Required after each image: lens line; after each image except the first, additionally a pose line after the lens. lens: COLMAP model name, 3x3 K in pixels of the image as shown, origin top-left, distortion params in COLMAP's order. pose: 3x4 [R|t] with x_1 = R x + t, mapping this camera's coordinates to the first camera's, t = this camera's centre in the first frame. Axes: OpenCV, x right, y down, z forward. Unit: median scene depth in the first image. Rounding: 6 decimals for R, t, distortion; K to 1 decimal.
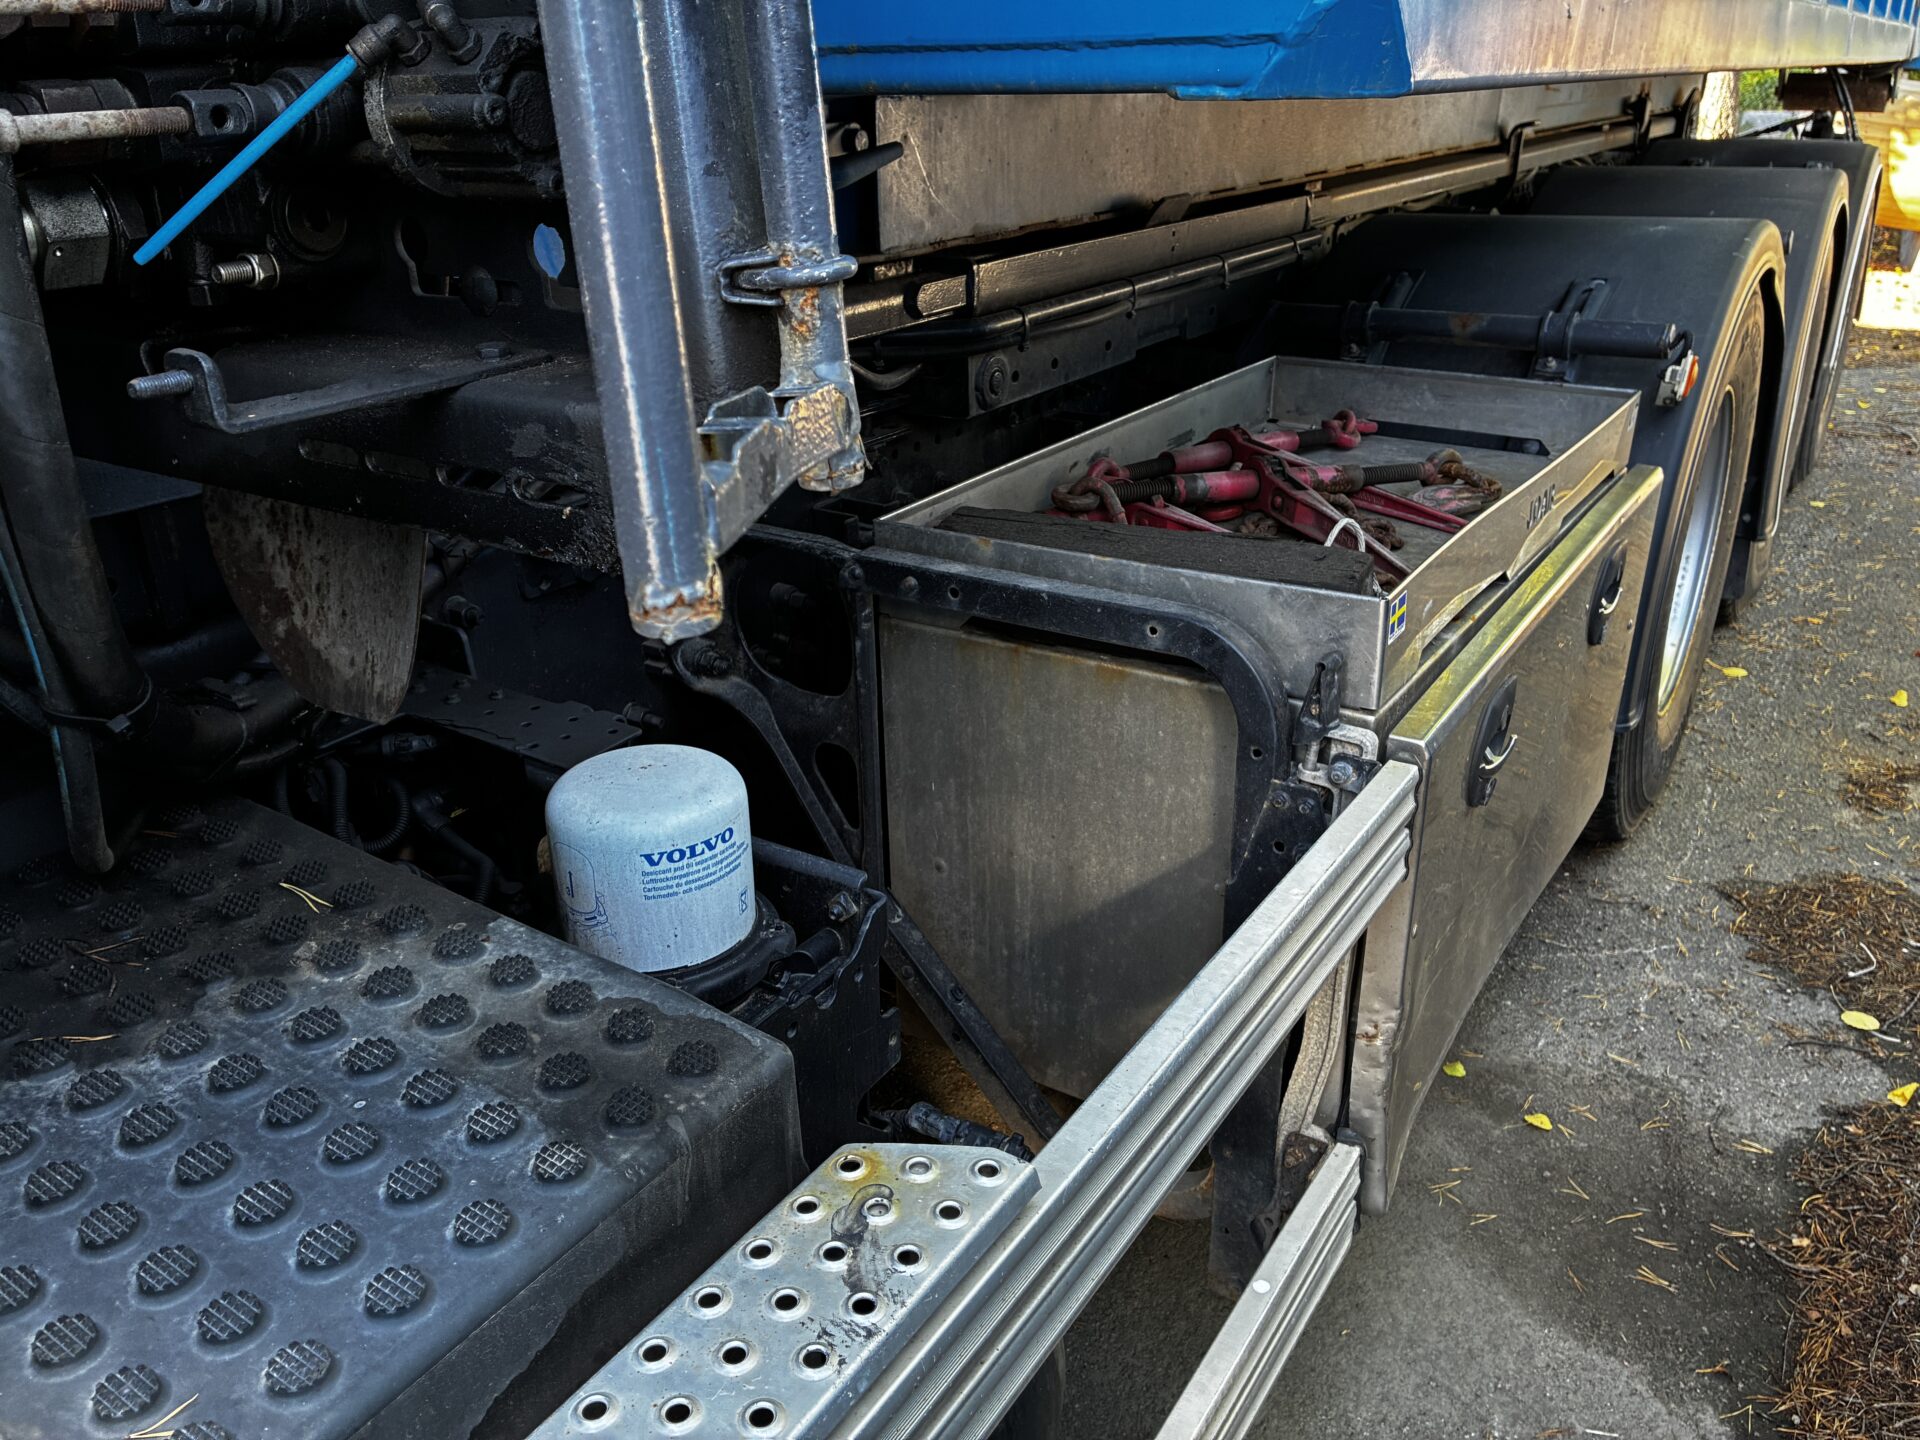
lens RADIAL K [[1472.7, 0, 948.6], [0, 1472.7, 710.2], [0, 0, 1]] dist [0.099106, -0.128116]
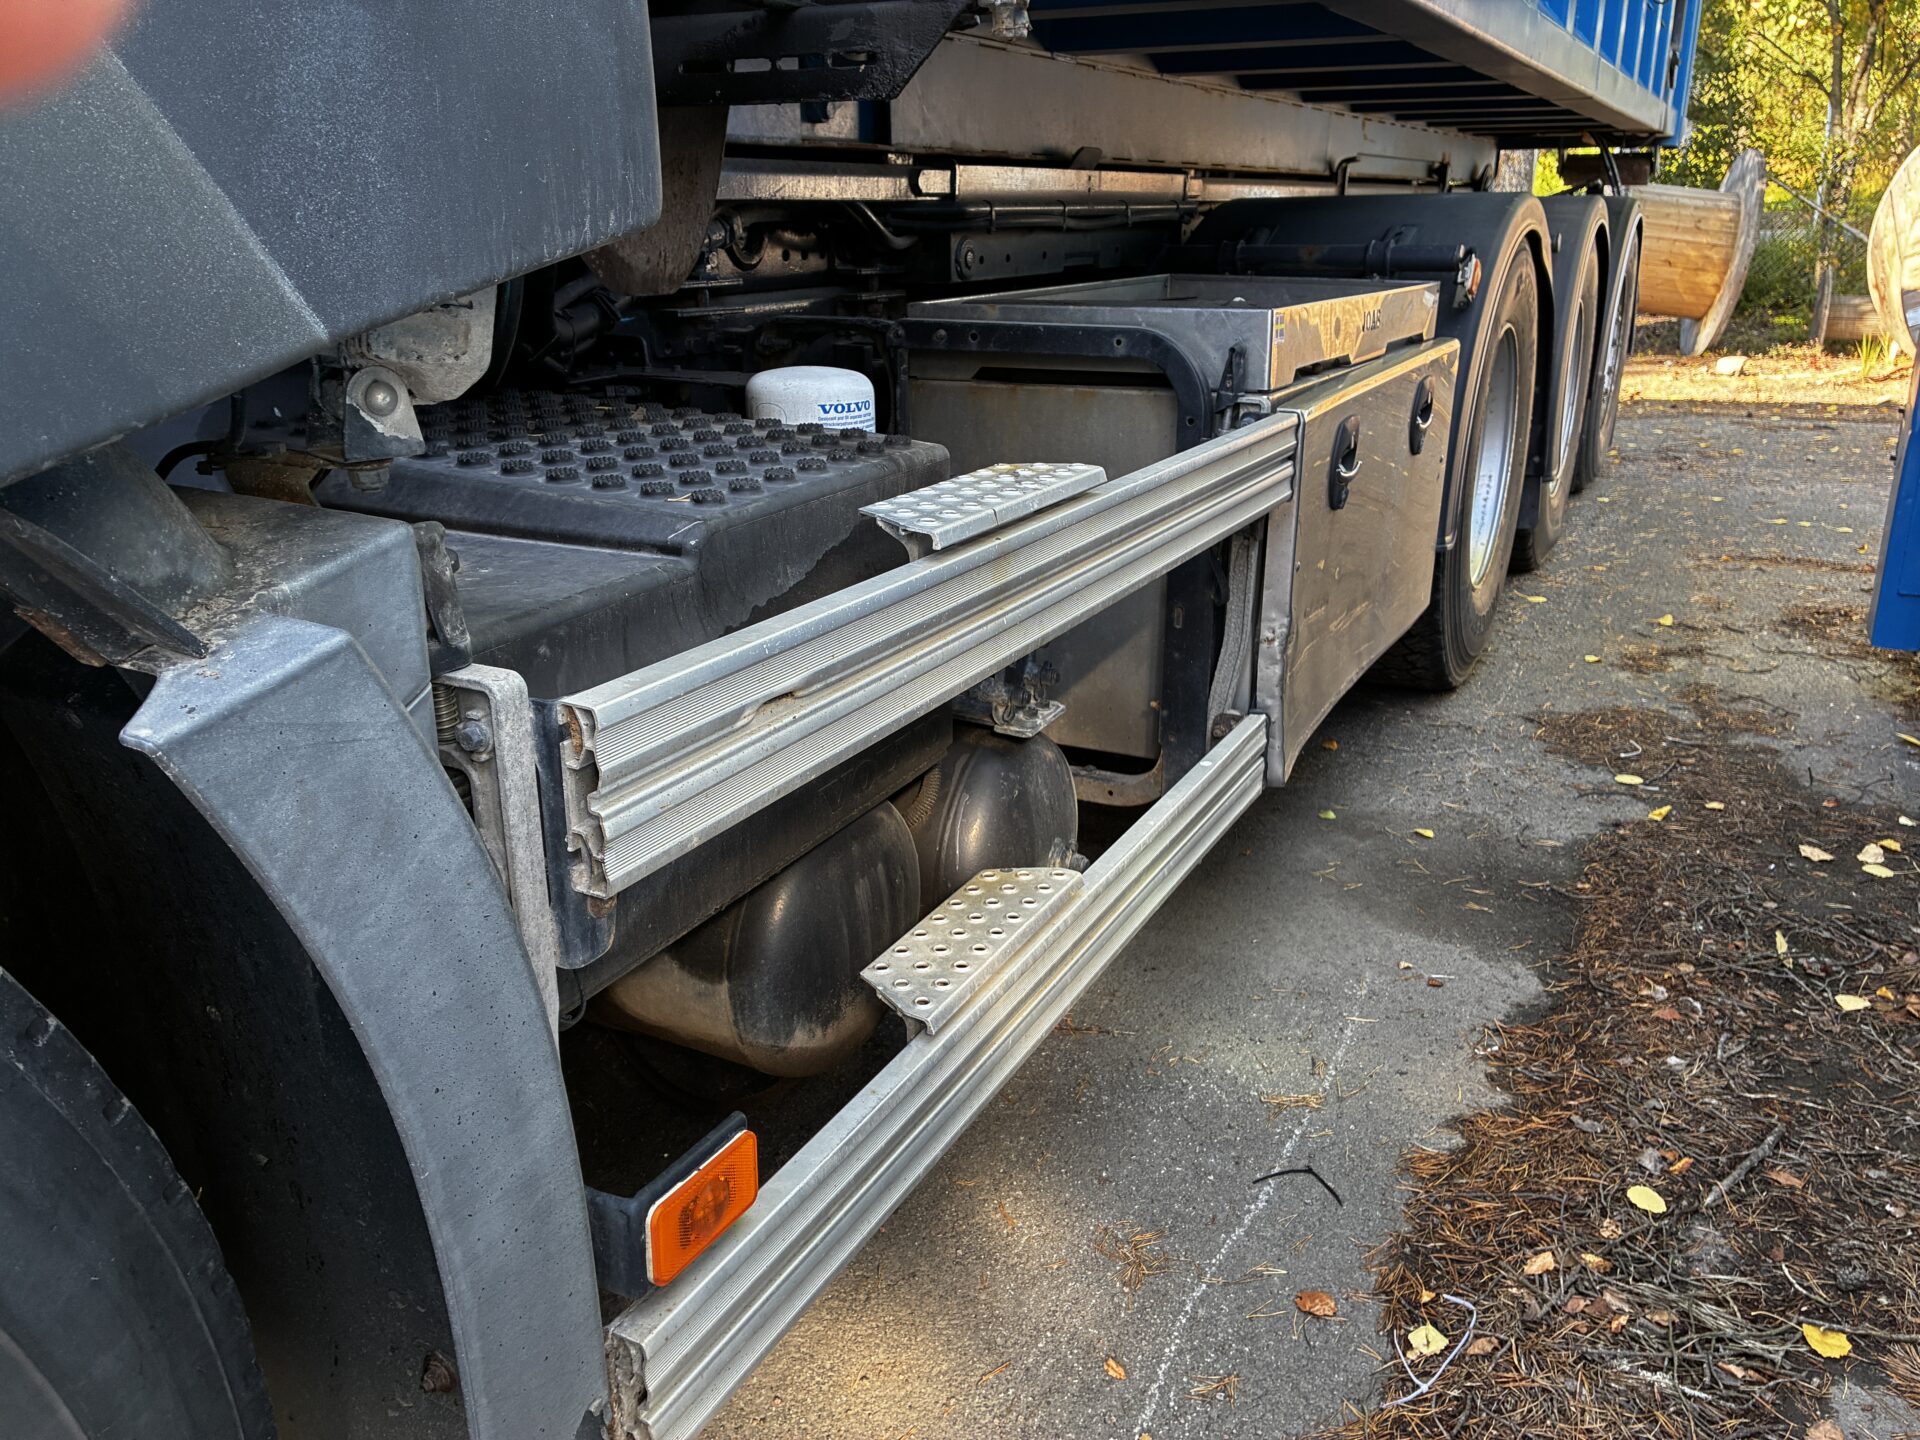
lens RADIAL K [[1463.1, 0, 961.5], [0, 1463.1, 713.0], [0, 0, 1]] dist [0.070987, -0.085618]
pose [[0.995302, -0.020148, 0.094698, -0.105986], [0.027111, 0.996977, -0.072818, 0.271336], [-0.092945, 0.075043, 0.992839, -0.267078]]
